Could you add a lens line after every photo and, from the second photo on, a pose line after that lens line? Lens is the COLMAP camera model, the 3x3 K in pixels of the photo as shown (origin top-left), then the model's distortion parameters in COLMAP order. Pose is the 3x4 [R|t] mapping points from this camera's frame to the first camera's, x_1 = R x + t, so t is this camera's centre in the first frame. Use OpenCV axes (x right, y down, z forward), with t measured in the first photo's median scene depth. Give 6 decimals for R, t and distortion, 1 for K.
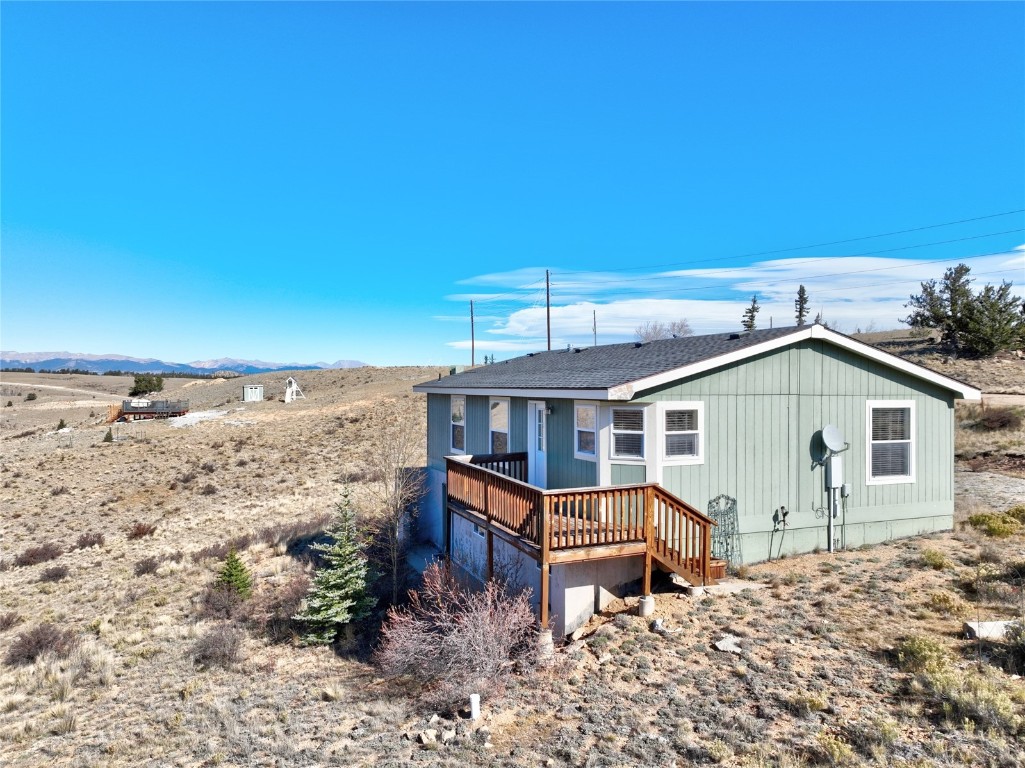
lens RADIAL K [[722.6, 0, 510.0], [0, 722.6, 385.0], [0, 0, 1]] dist [0.004187, 0.005418]
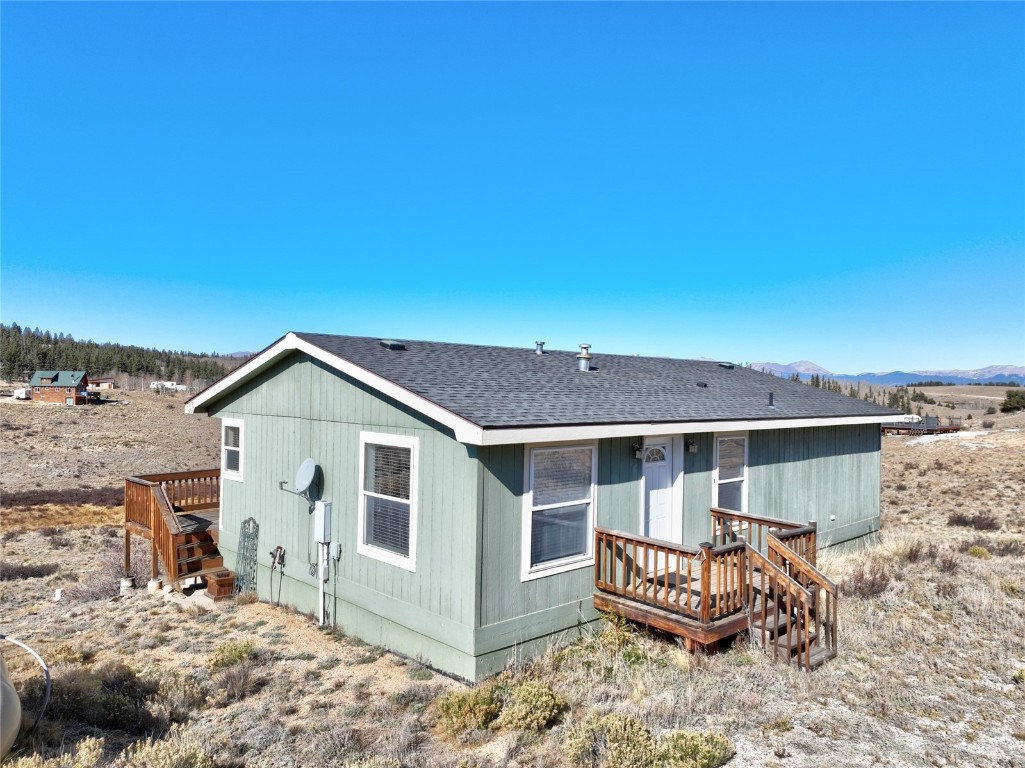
lens RADIAL K [[722.6, 0, 511.8], [0, 722.6, 387.5], [0, 0, 1]] dist [0.004187, 0.005418]
pose [[0.360121, -0.000103, -0.932905, 1.191014], [-0.014838, 0.999873, -0.005838, -0.018691], [0.932787, 0.015945, 0.360074, 0.879876]]
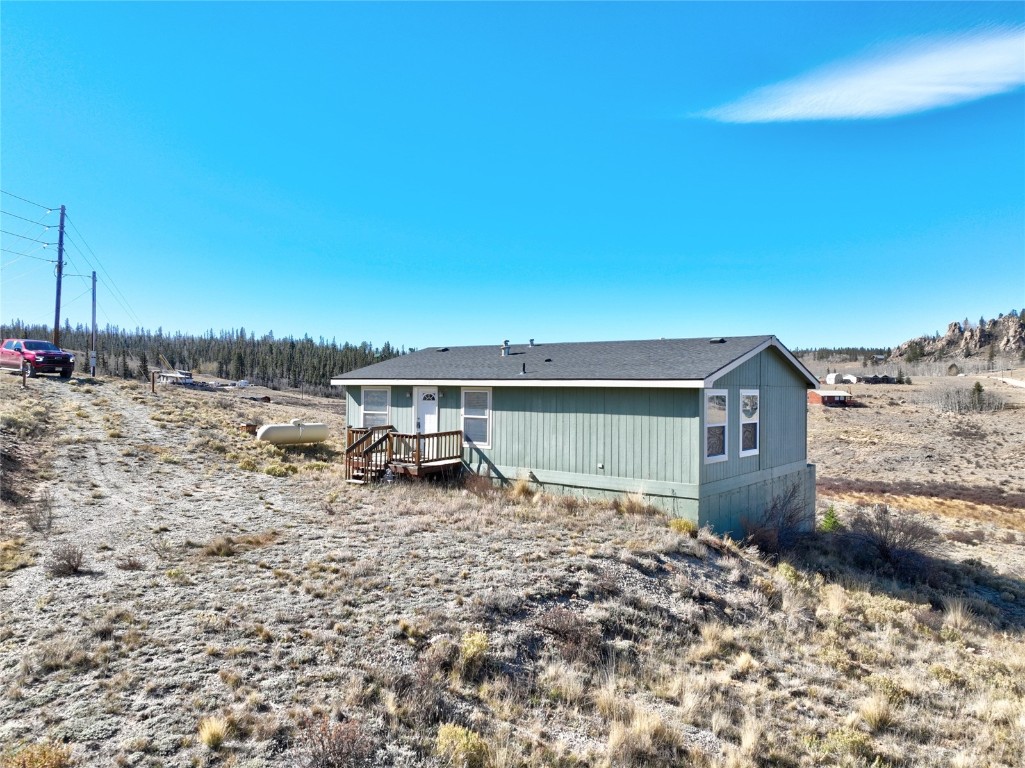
lens RADIAL K [[722.6, 0, 507.7], [0, 722.6, 385.4], [0, 0, 1]] dist [0.004187, 0.005418]
pose [[-0.863412, -0.017025, -0.504212, 1.152022], [-0.014813, 0.999855, -0.008394, 0.030660], [0.504281, 0.000221, -0.863539, 2.631654]]
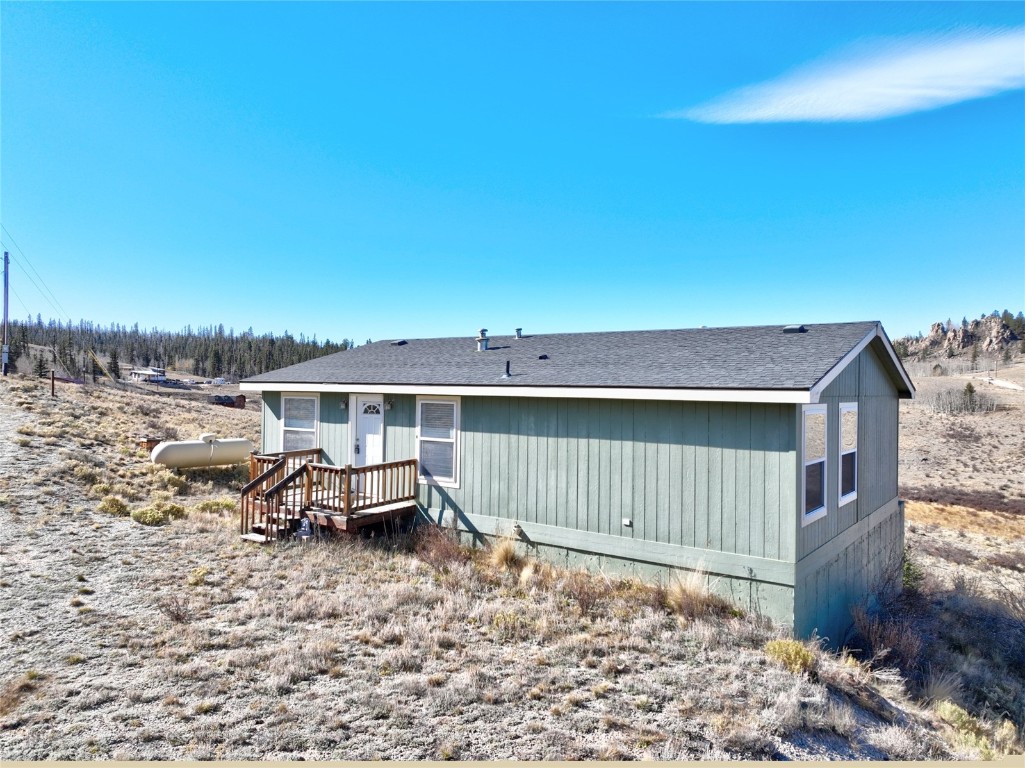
lens RADIAL K [[722.6, 0, 513.3], [0, 722.6, 388.6], [0, 0, 1]] dist [0.004187, 0.005418]
pose [[-0.846727, -0.016174, -0.531781, 0.926543], [-0.017757, 0.999840, -0.002136, 0.013646], [0.531731, 0.007634, -0.846879, 2.260731]]
